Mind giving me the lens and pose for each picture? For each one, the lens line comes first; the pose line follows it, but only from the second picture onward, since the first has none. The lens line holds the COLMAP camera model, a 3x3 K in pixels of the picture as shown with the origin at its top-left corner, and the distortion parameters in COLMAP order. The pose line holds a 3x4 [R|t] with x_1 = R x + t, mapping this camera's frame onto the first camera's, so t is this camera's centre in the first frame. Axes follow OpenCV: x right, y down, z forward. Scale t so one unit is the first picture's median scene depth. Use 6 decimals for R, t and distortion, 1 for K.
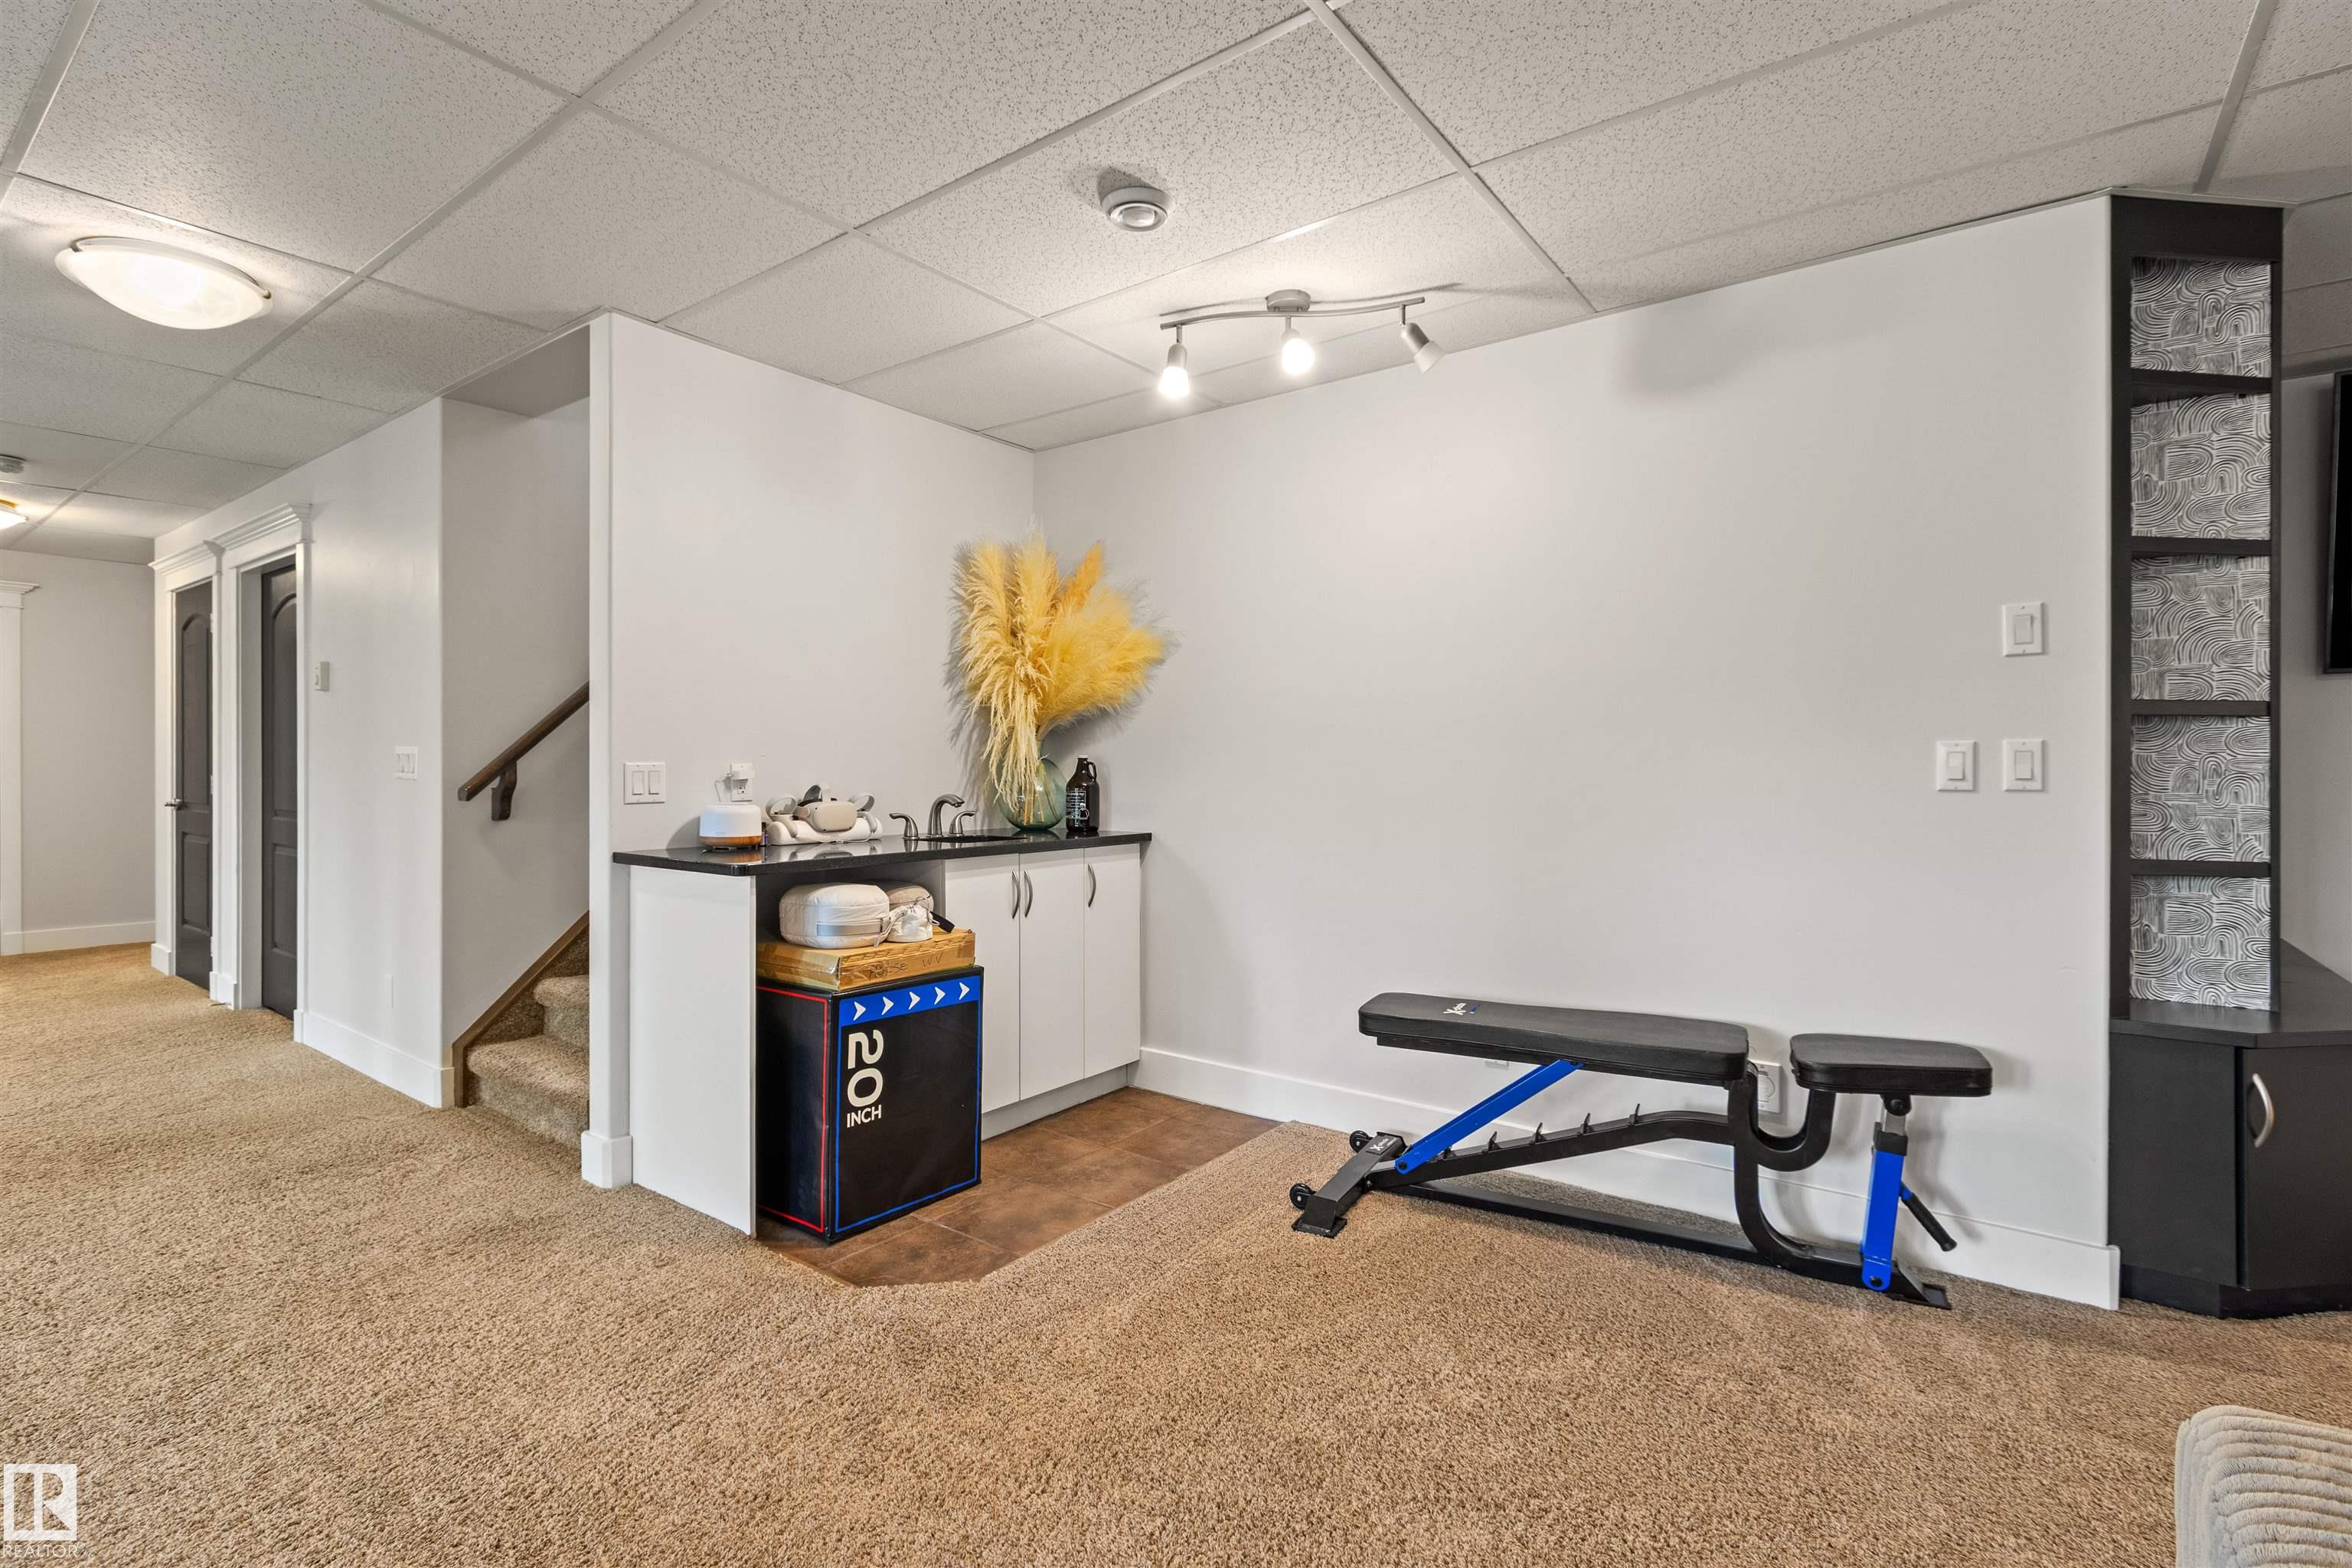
lens RADIAL K [[1081.4, 0, 1164.3], [0, 1081.4, 768.8], [0, 0, 1]] dist [0.005656, -0.001227]
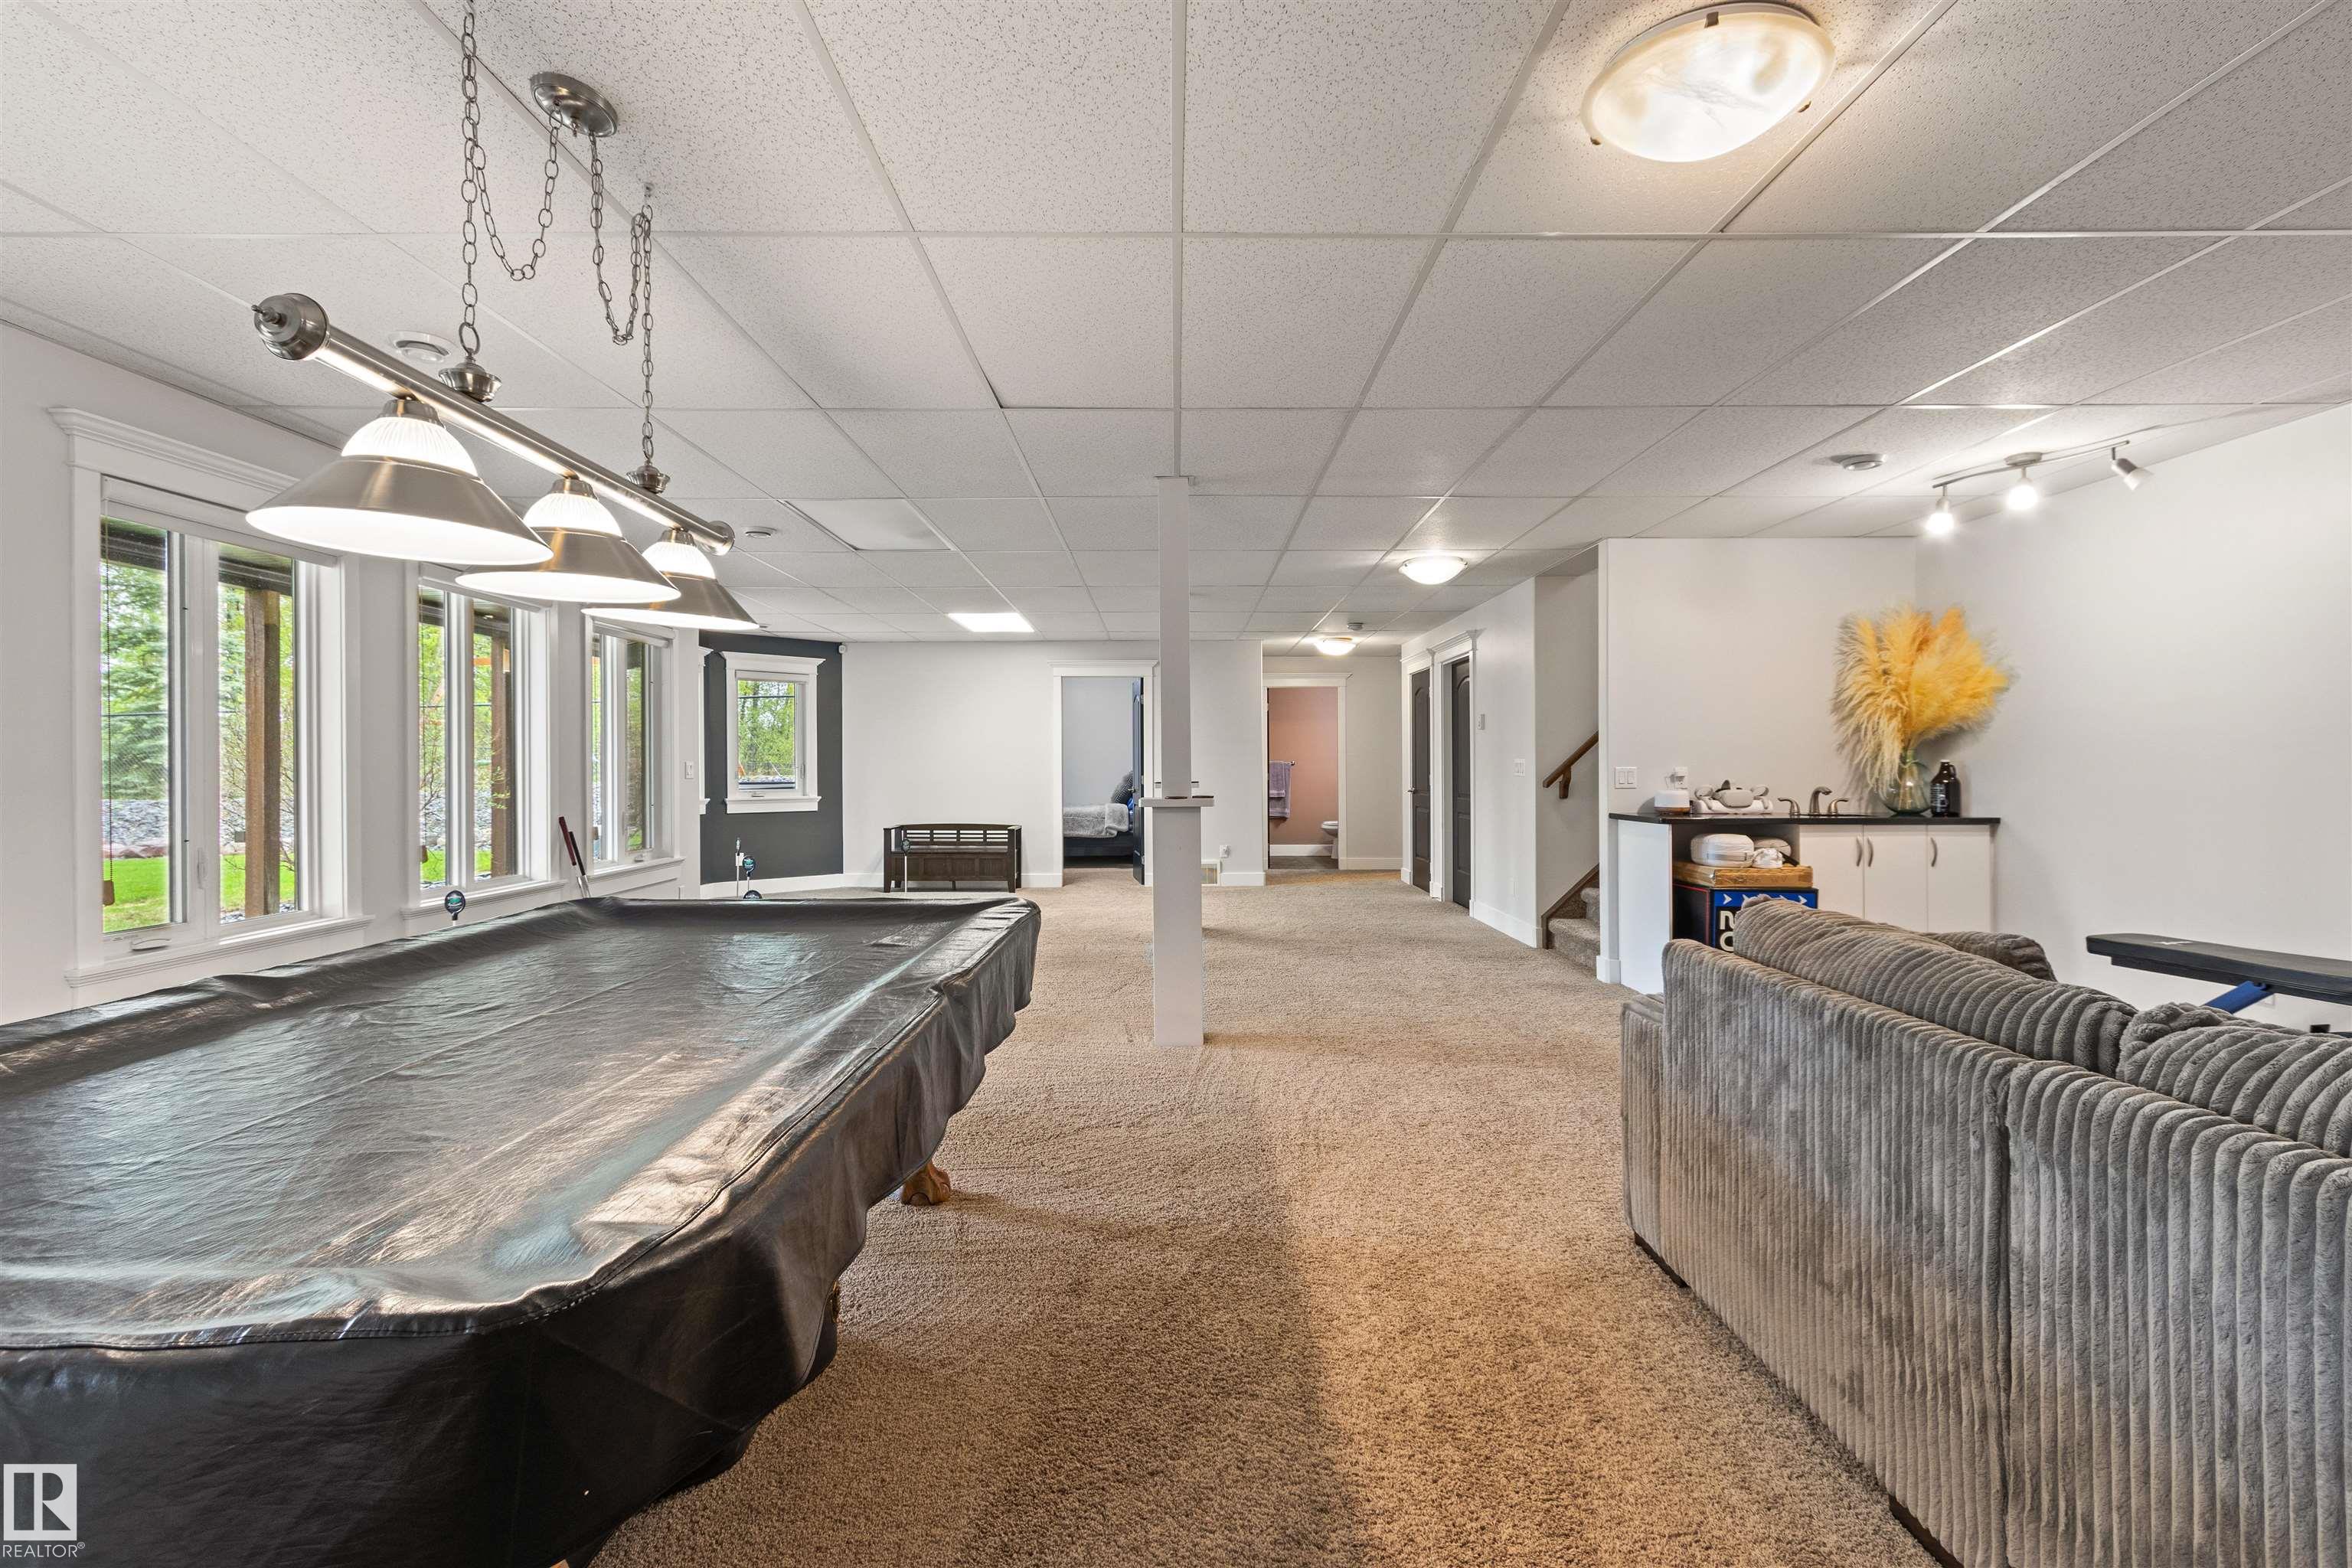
lens RADIAL K [[1081.4, 0, 1164.3], [0, 1081.4, 768.8], [0, 0, 1]] dist [0.005656, -0.001227]
pose [[0.596959, -0.004553, -0.802259, 0.544049], [0.002348, 0.999990, -0.003928, 0.002274], [0.802269, 0.000461, 0.596963, -0.764367]]
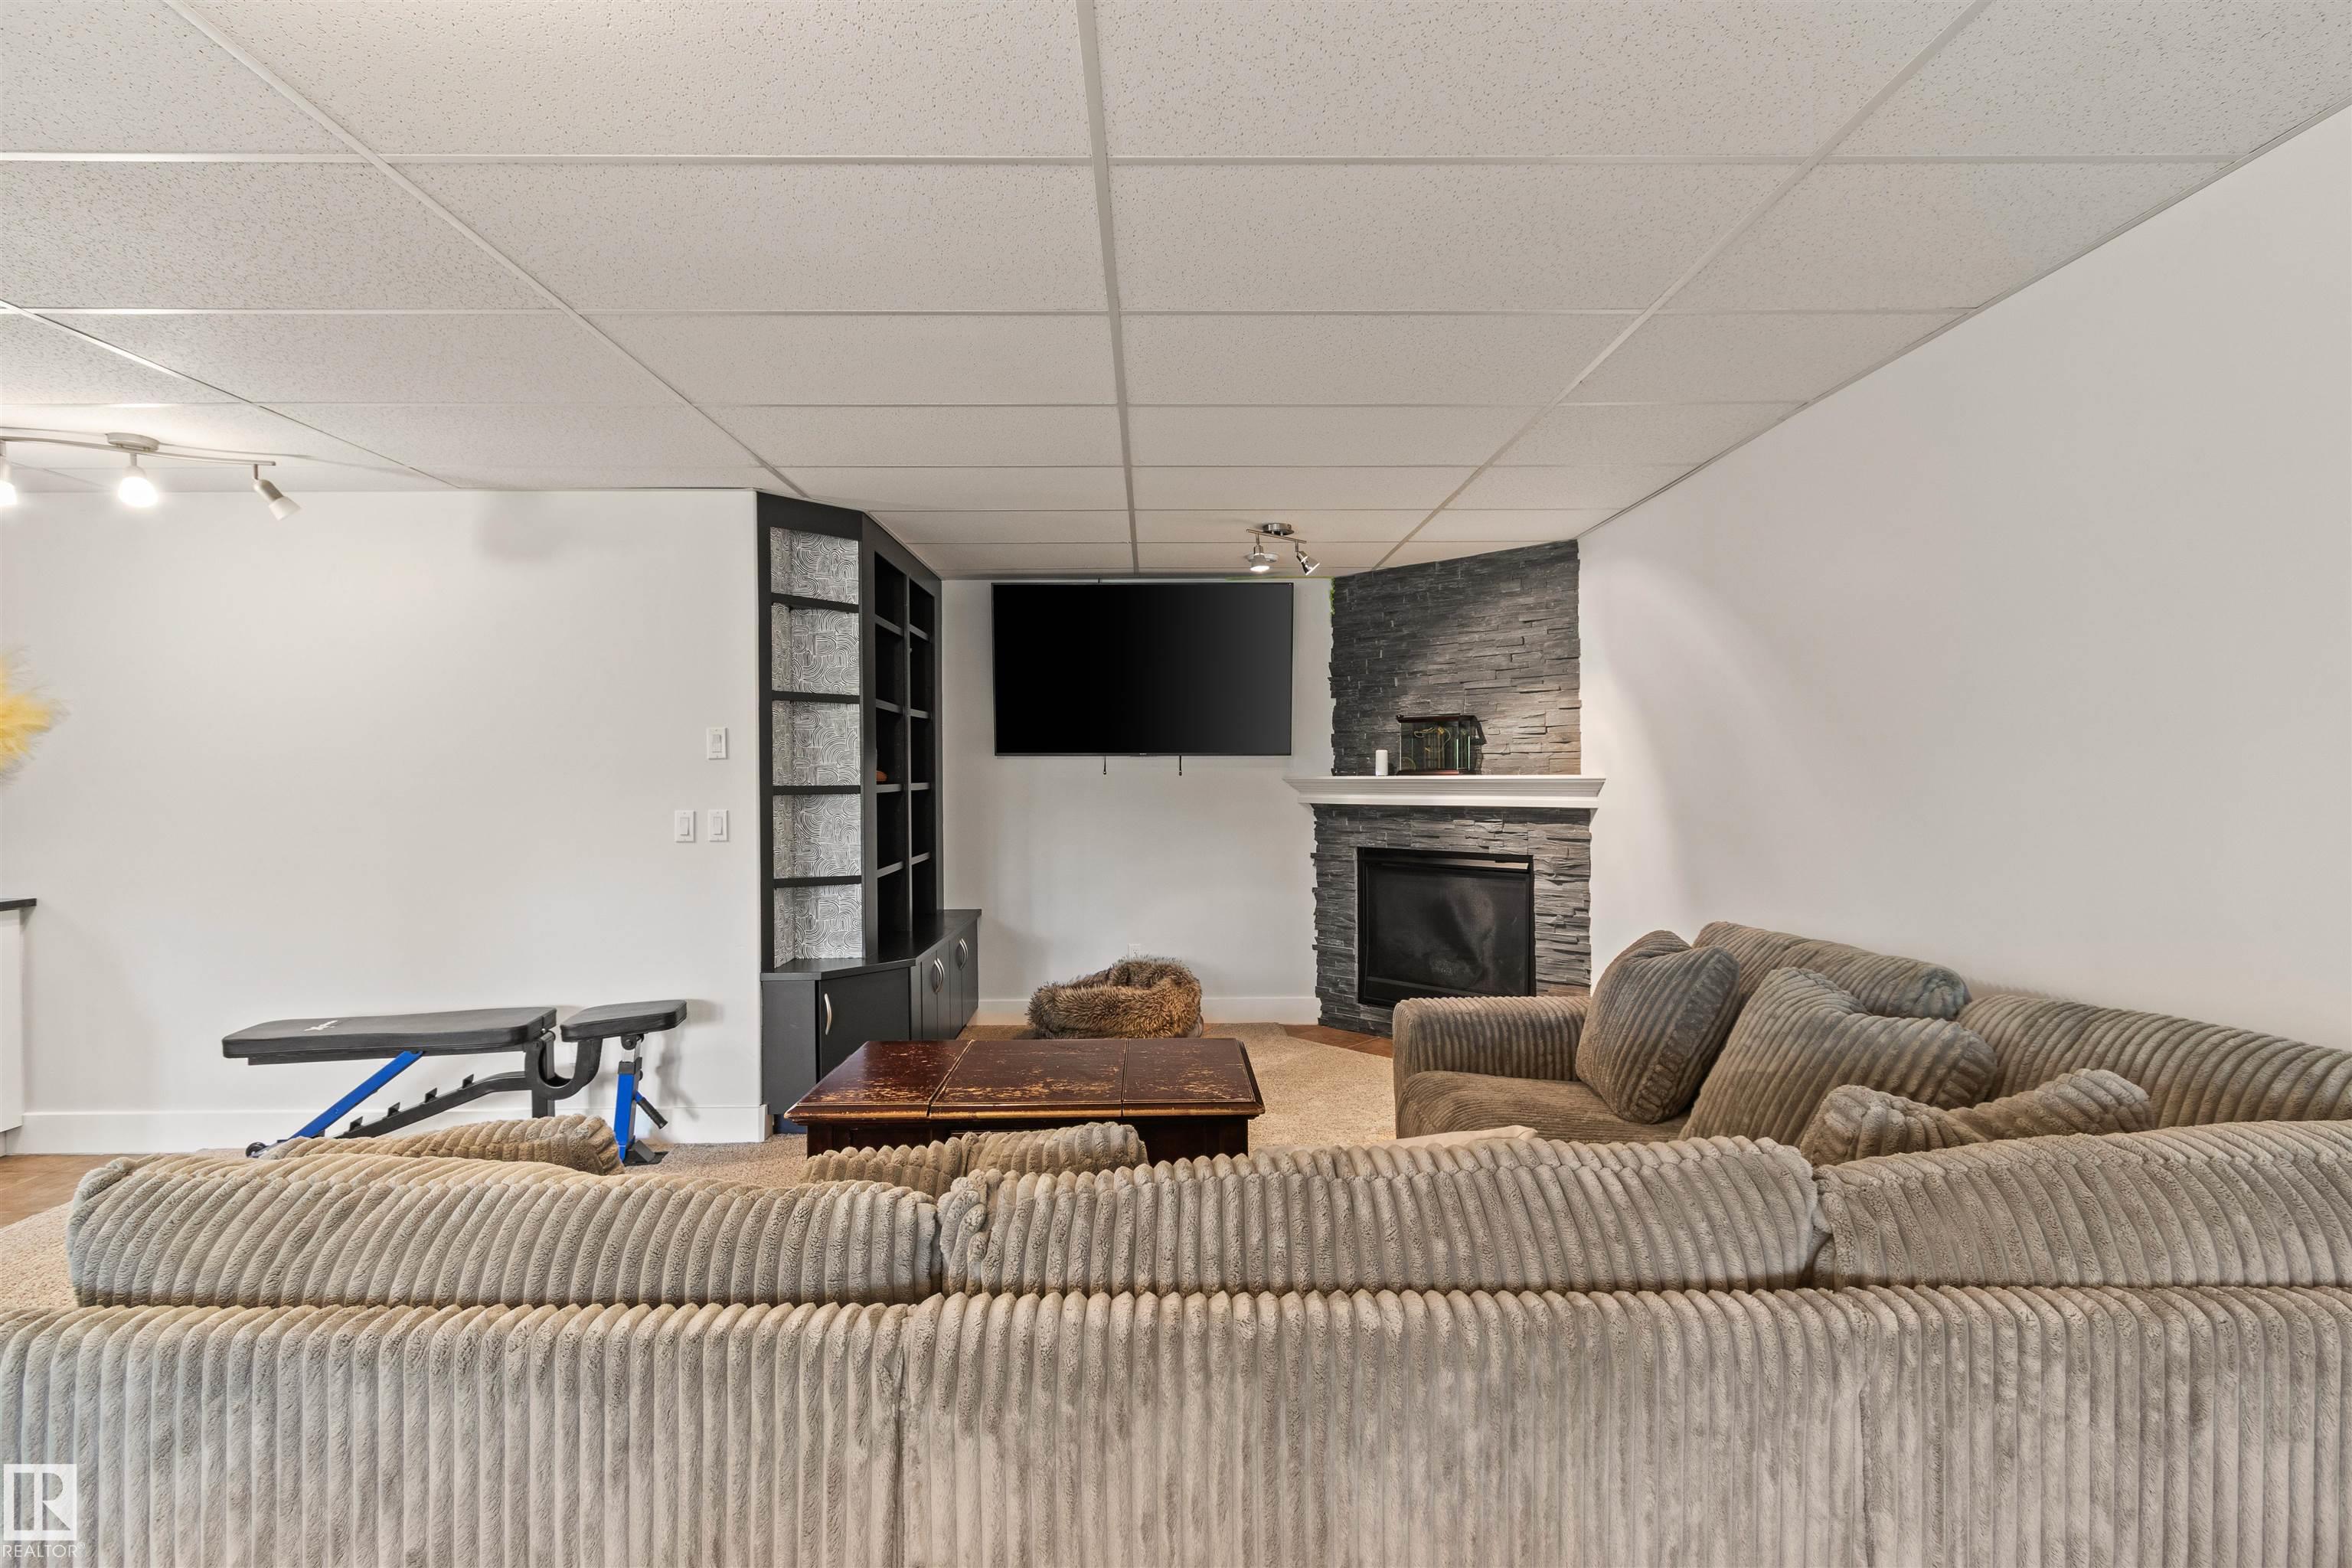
lens RADIAL K [[1078.4, 0, 1176.0], [0, 1078.4, 784.0], [0, 0, 1]] dist [-0.002962, -0.000983]
pose [[0.783078, -0.011629, 0.621815, 0.241869], [0.008797, 0.999932, 0.007623, -0.055111], [-0.621862, -0.000499, 0.783127, -0.538755]]
